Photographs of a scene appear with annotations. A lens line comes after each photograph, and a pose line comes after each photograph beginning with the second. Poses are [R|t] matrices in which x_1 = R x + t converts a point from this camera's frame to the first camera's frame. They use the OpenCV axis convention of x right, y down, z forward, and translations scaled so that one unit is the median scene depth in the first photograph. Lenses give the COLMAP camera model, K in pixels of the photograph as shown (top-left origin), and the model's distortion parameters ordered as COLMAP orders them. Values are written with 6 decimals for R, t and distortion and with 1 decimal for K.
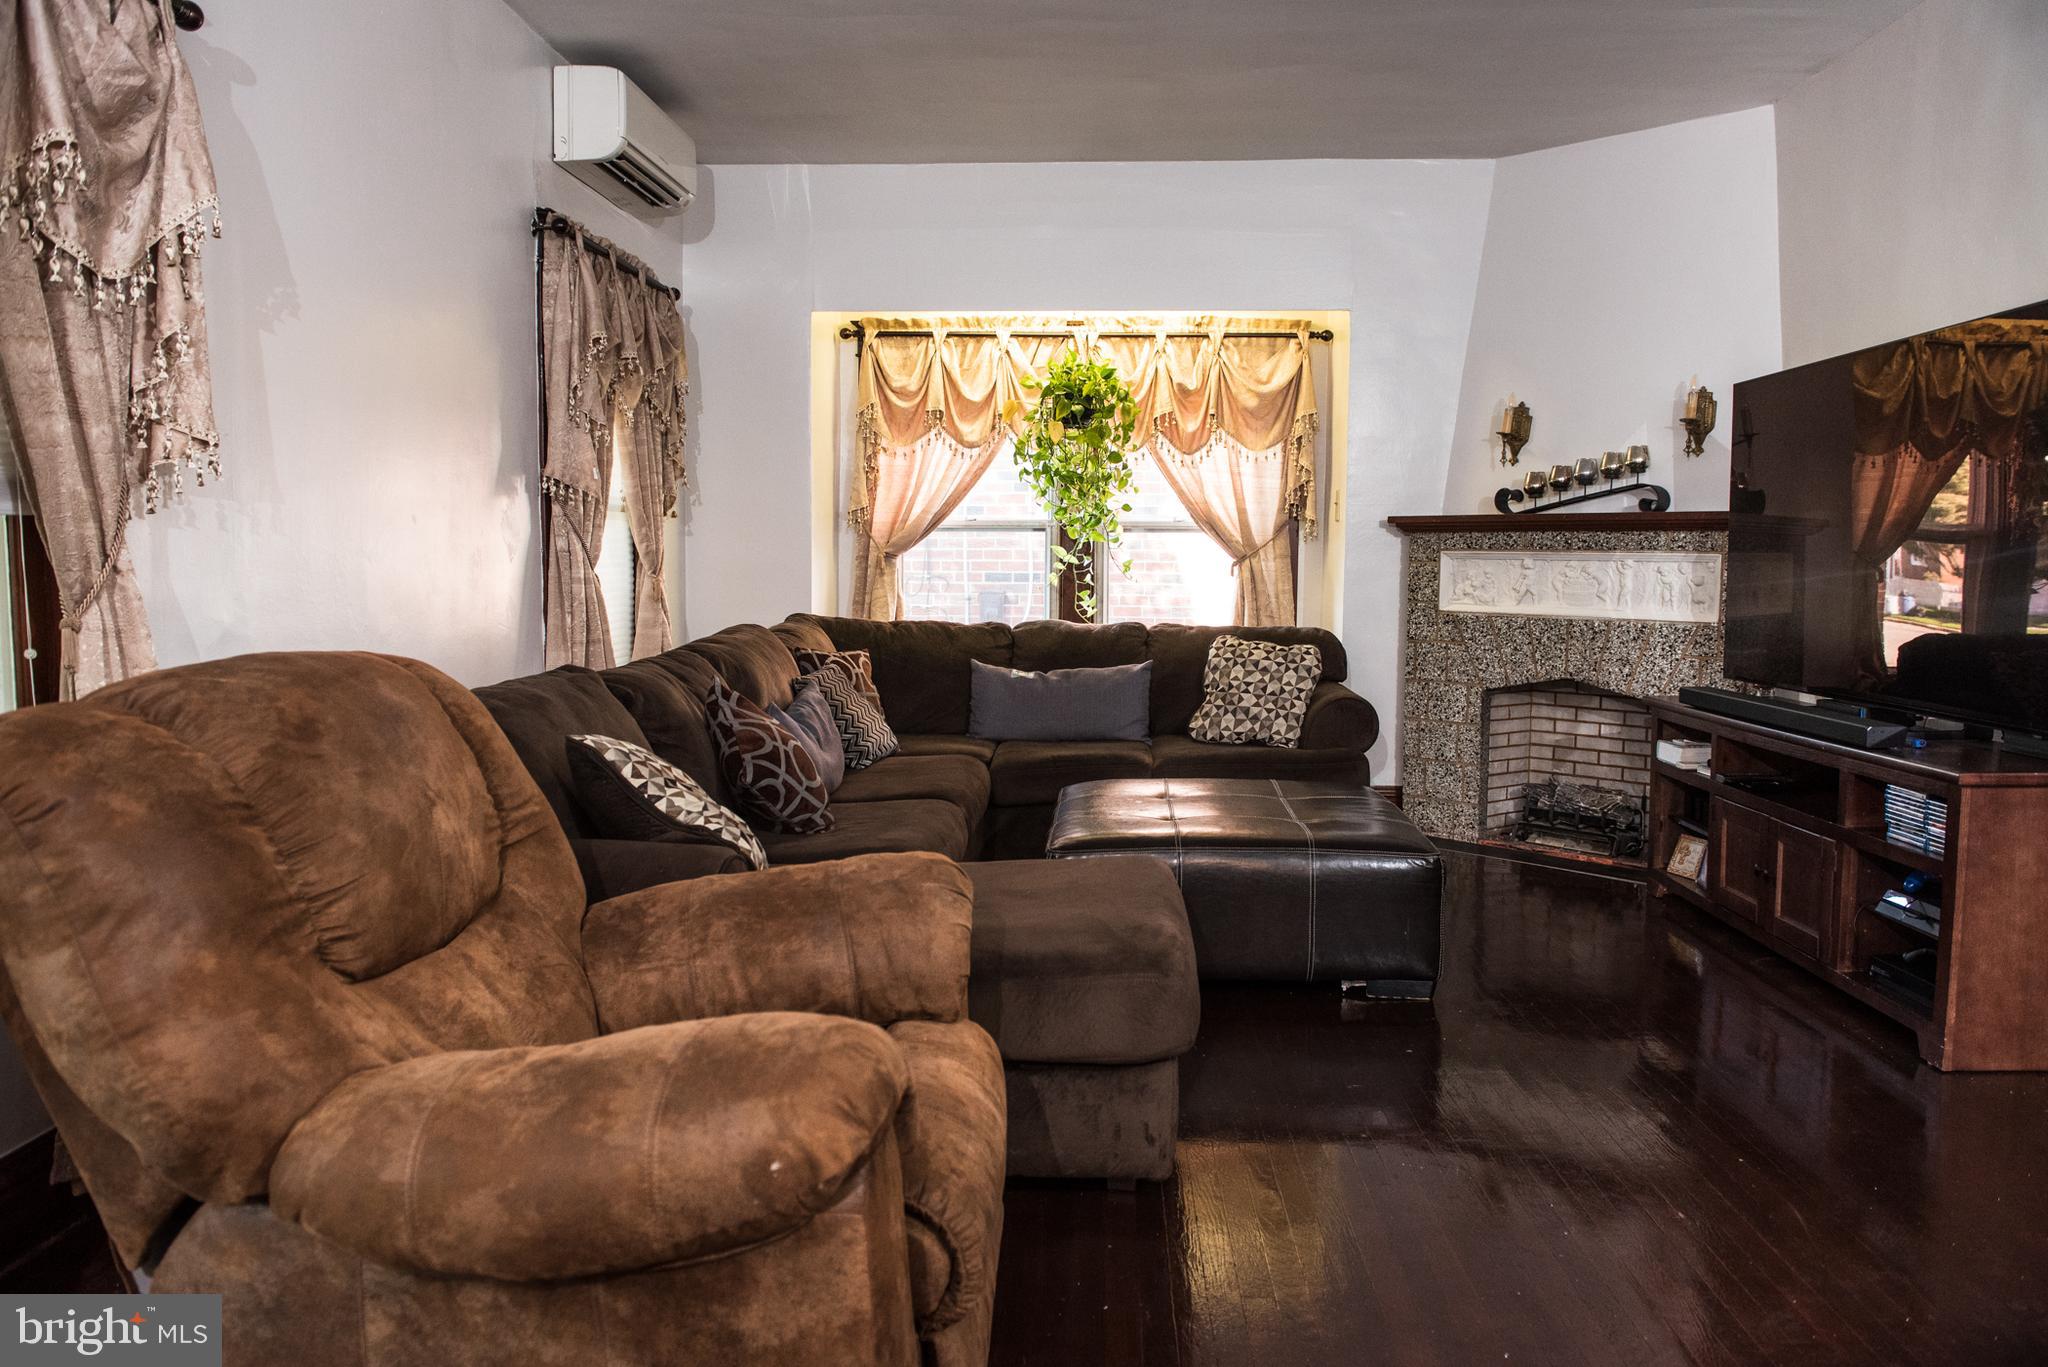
lens RADIAL K [[1418.9, 0, 1026.3], [0, 1418.9, 701.8], [0, 0, 1]] dist [-0.044341, -0.008676]
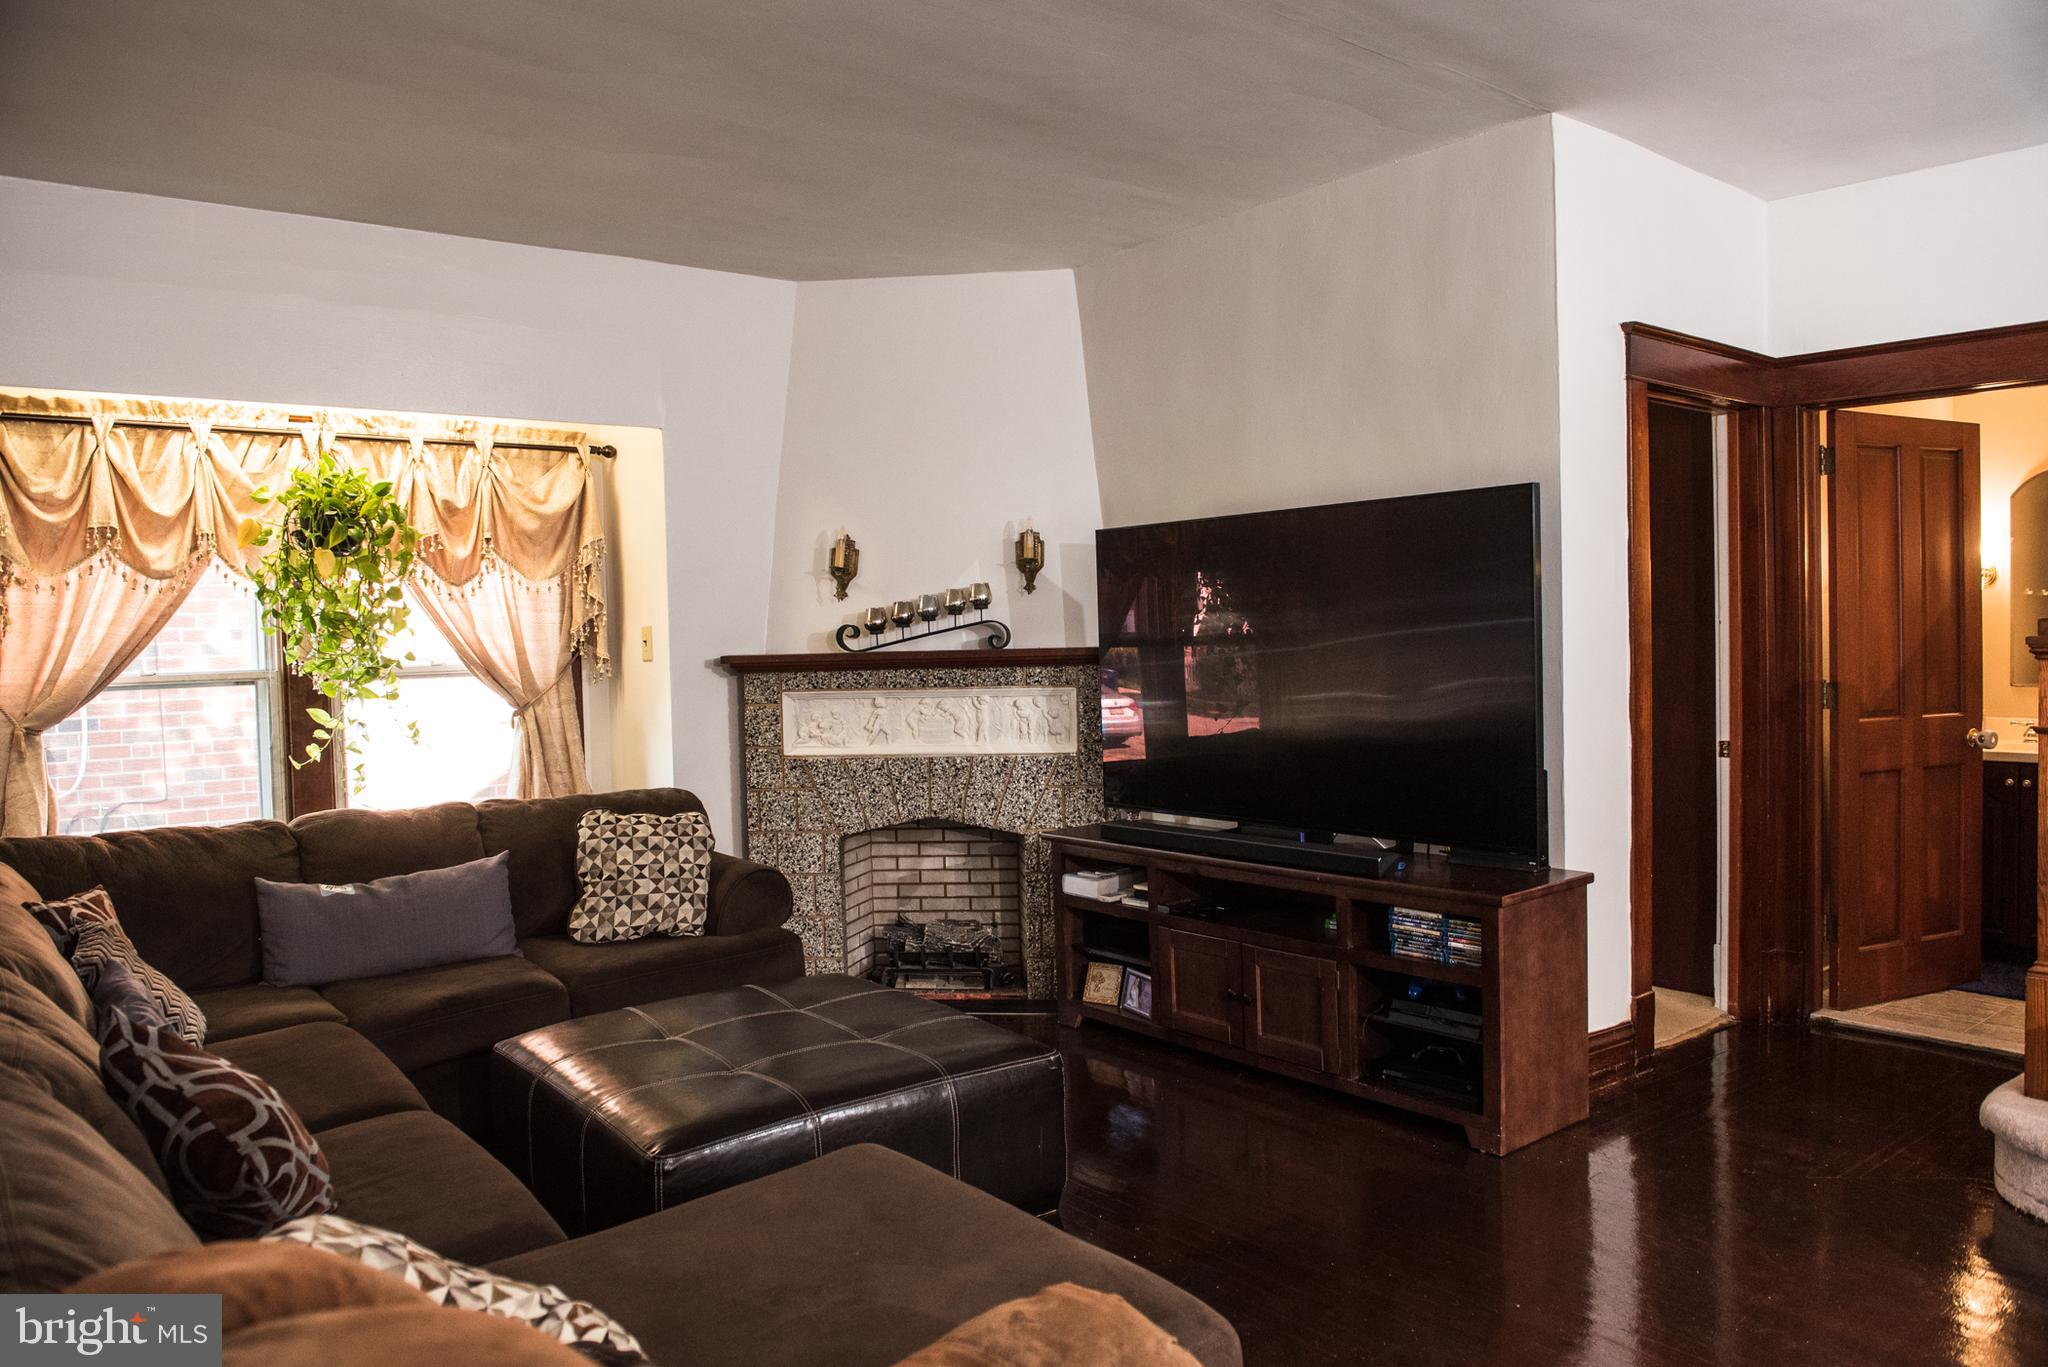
lens RADIAL K [[1421.4, 0, 1005.3], [0, 1421.4, 693.6], [0, 0, 1]] dist [-0.045183, -0.005903]
pose [[0.751655, -0.053679, 0.657369, -0.227886], [0.095942, 0.994980, -0.028455, -0.070341], [-0.652541, 0.084458, 0.753032, 0.216363]]
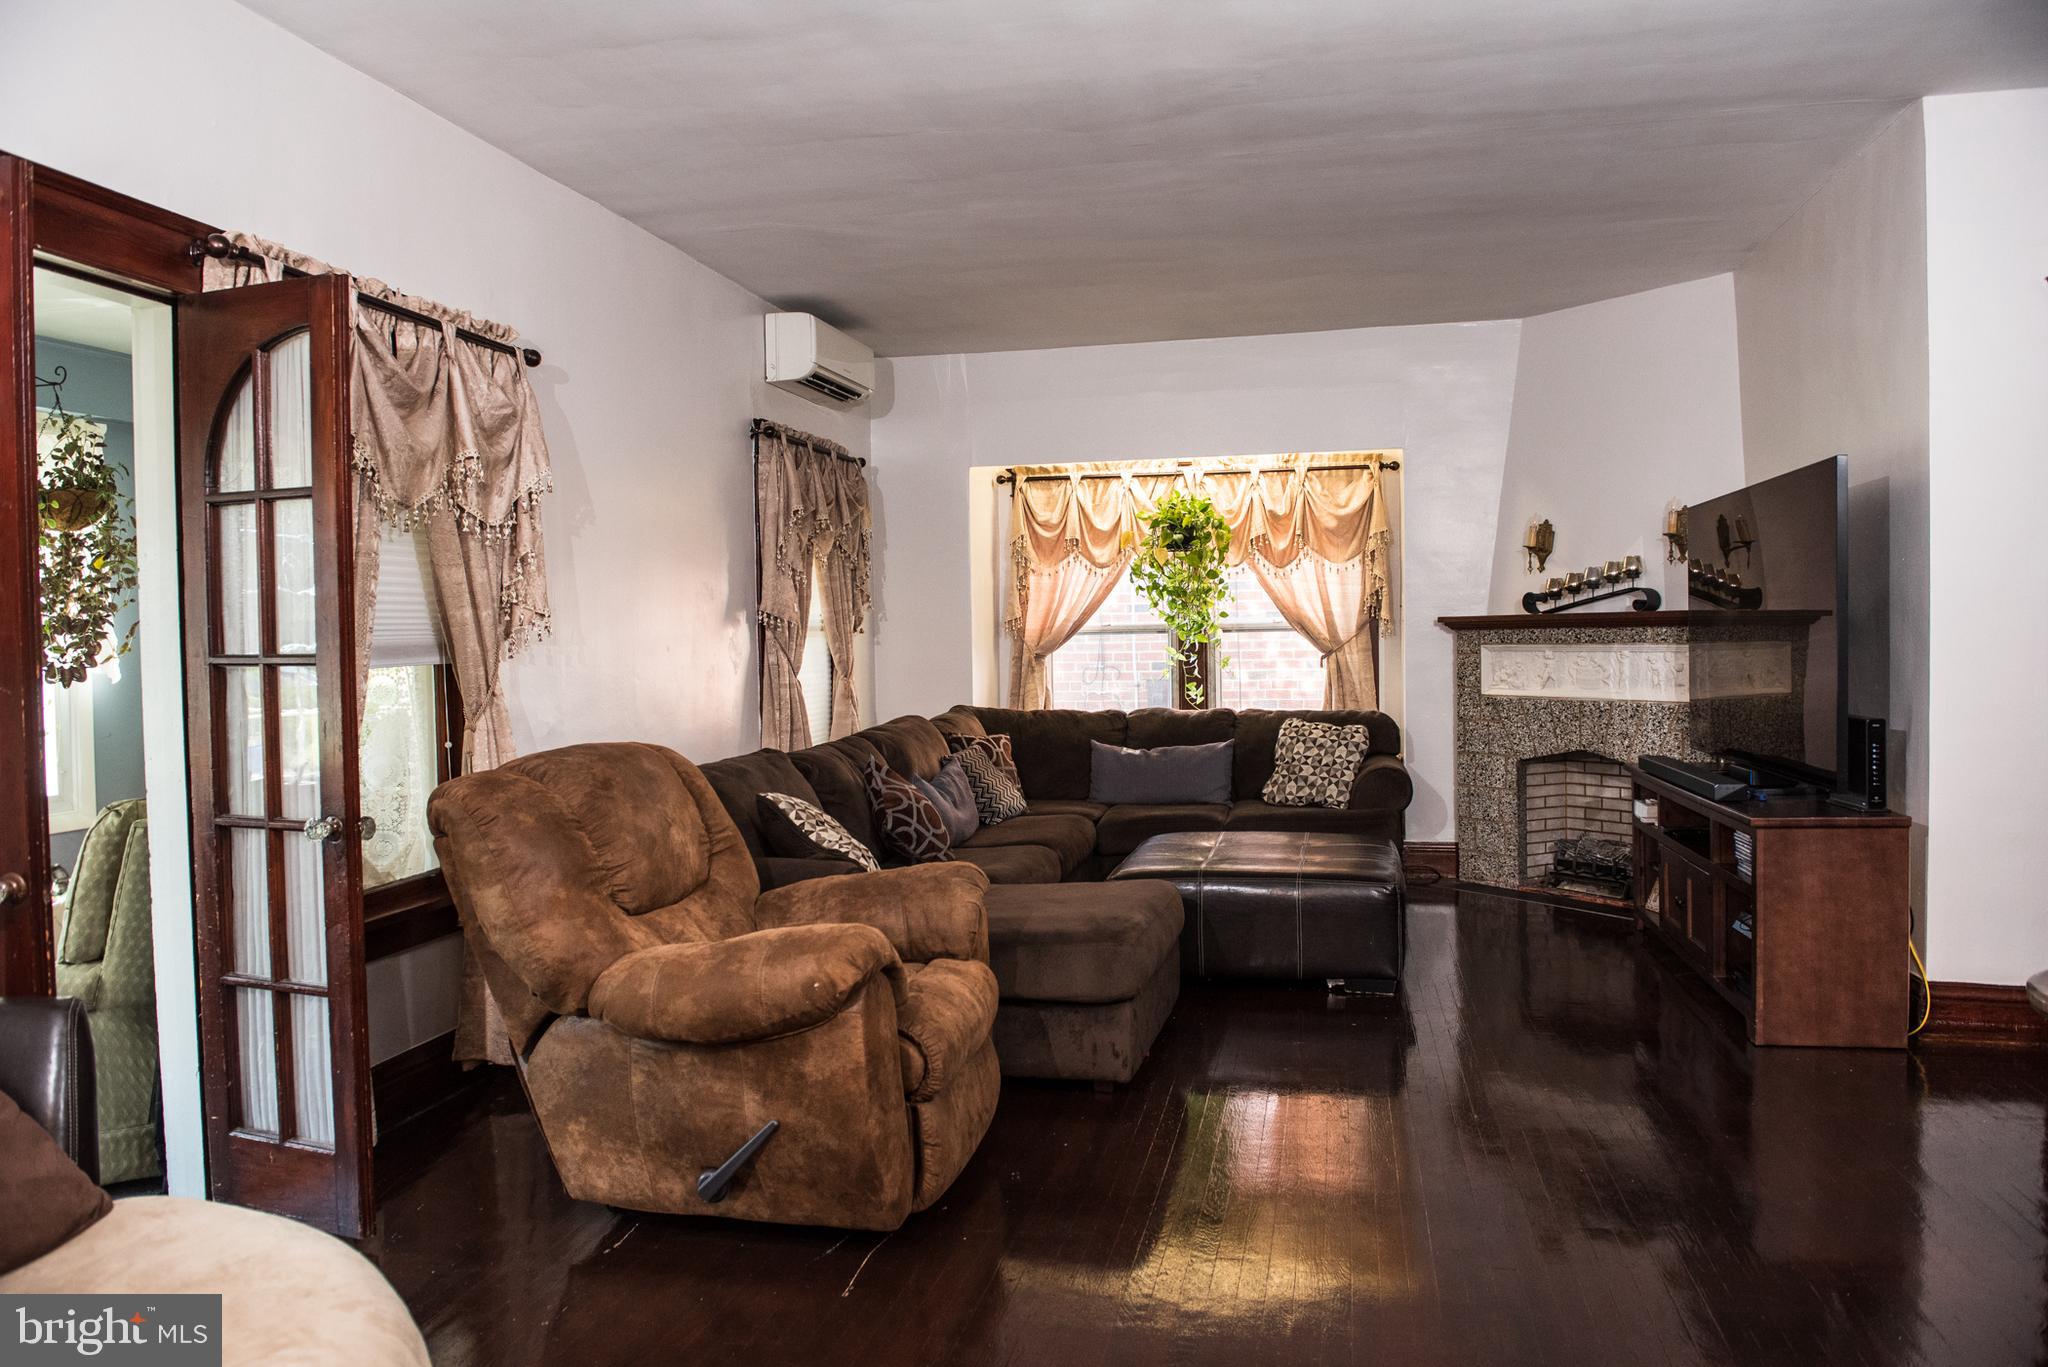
lens RADIAL K [[1418.9, 0, 1026.3], [0, 1418.9, 701.8], [0, 0, 1]] dist [-0.044341, -0.008676]
pose [[0.985607, -0.016016, -0.168292, 0.123198], [0.006699, 0.998420, -0.055784, 0.006246], [0.168920, 0.053854, 0.984157, -0.263164]]
